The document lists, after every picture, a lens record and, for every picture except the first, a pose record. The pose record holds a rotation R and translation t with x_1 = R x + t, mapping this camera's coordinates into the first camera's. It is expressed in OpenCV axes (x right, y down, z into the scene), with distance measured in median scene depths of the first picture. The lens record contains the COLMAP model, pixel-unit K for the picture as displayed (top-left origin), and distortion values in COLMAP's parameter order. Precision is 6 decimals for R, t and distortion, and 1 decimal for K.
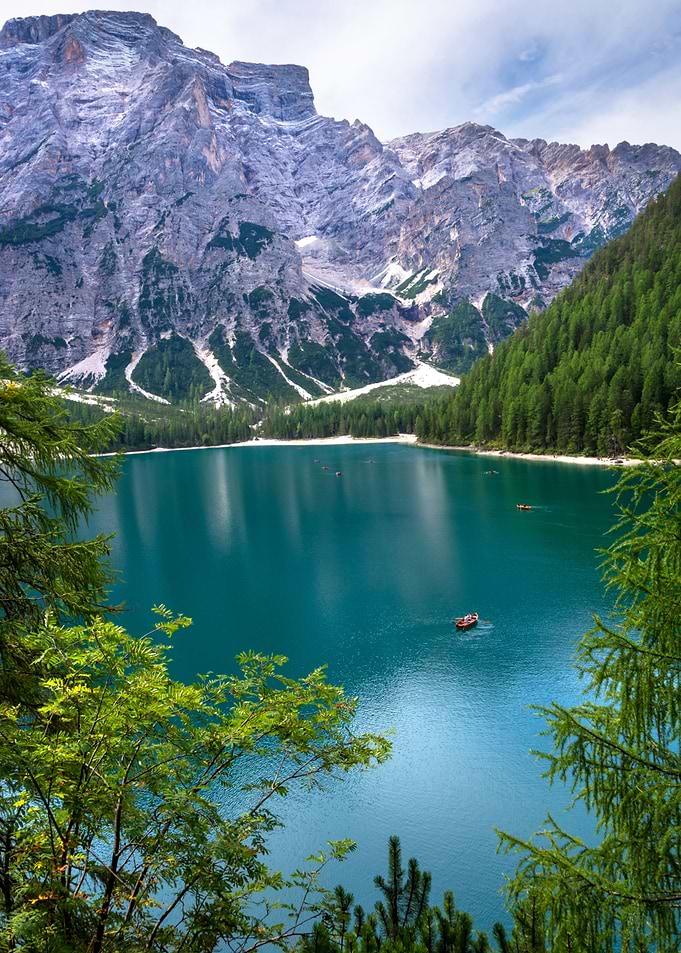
lens RADIAL K [[786.9, 0, 340.5], [0, 786.9, 476.5], [0, 0, 1]] dist [0.017294, 0.007536]
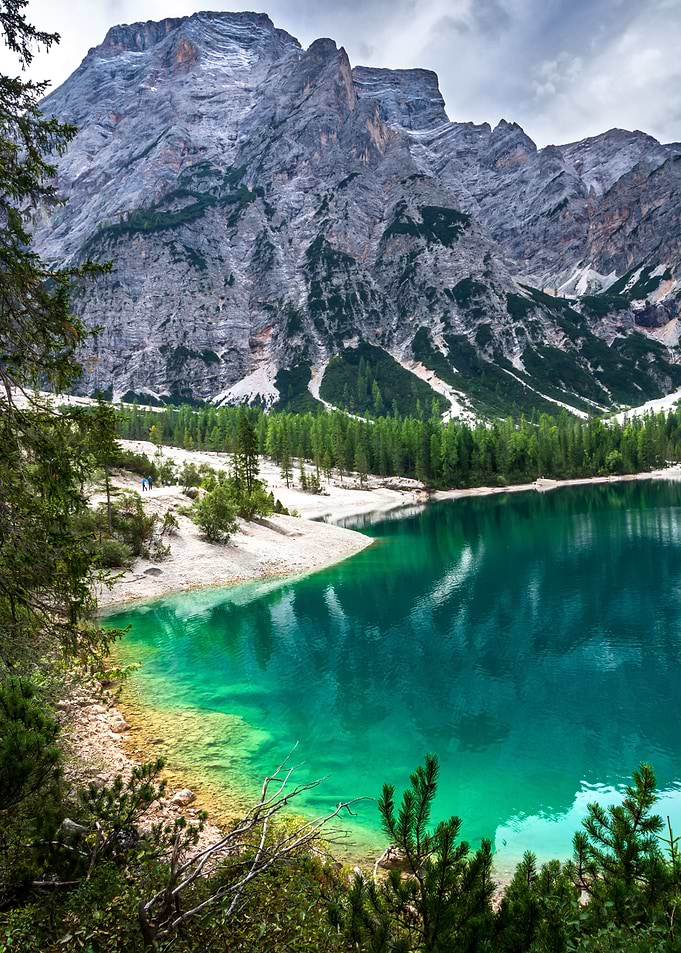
lens RADIAL K [[766.1, 0, 340.5], [0, 766.1, 500.8], [0, 0, 1]] dist [0.001350, 0.001338]
pose [[0.997239, -0.021996, -0.070925, -0.158325], [0.018682, 0.998718, -0.047055, -0.001998], [0.071869, 0.045600, 0.996371, 0.263081]]
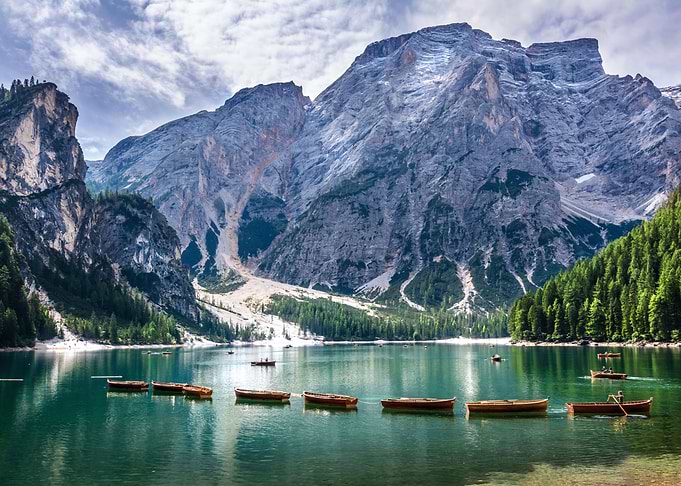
lens RADIAL K [[687.4, 0, 330.3], [0, 687.4, 244.5], [0, 0, 1]] dist [0.000481, -0.010806]
pose [[0.884864, -0.019150, -0.465455, 0.129618], [-0.071451, 0.981753, -0.176224, 0.008530], [0.460336, 0.189192, 0.867350, -0.060497]]
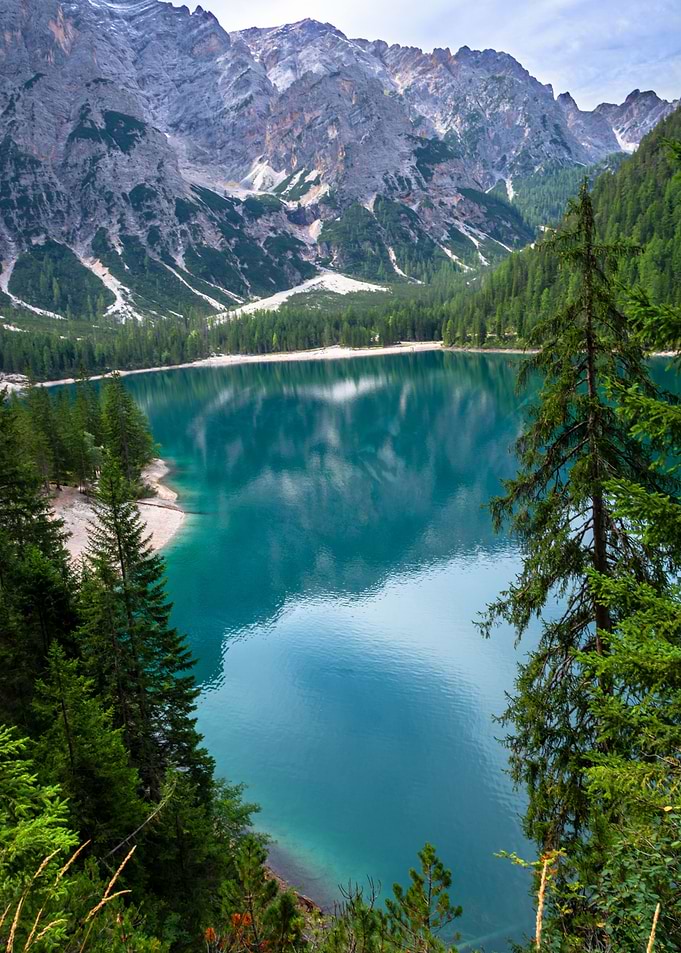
lens RADIAL K [[767.5, 0, 338.3], [0, 767.5, 442.9], [0, 0, 1]] dist [0.013968, 0.005205]
pose [[0.970839, -0.070112, 0.229250, -0.095947], [0.053644, 0.995564, 0.077300, -0.005624], [-0.233653, -0.062748, 0.970293, 0.080061]]
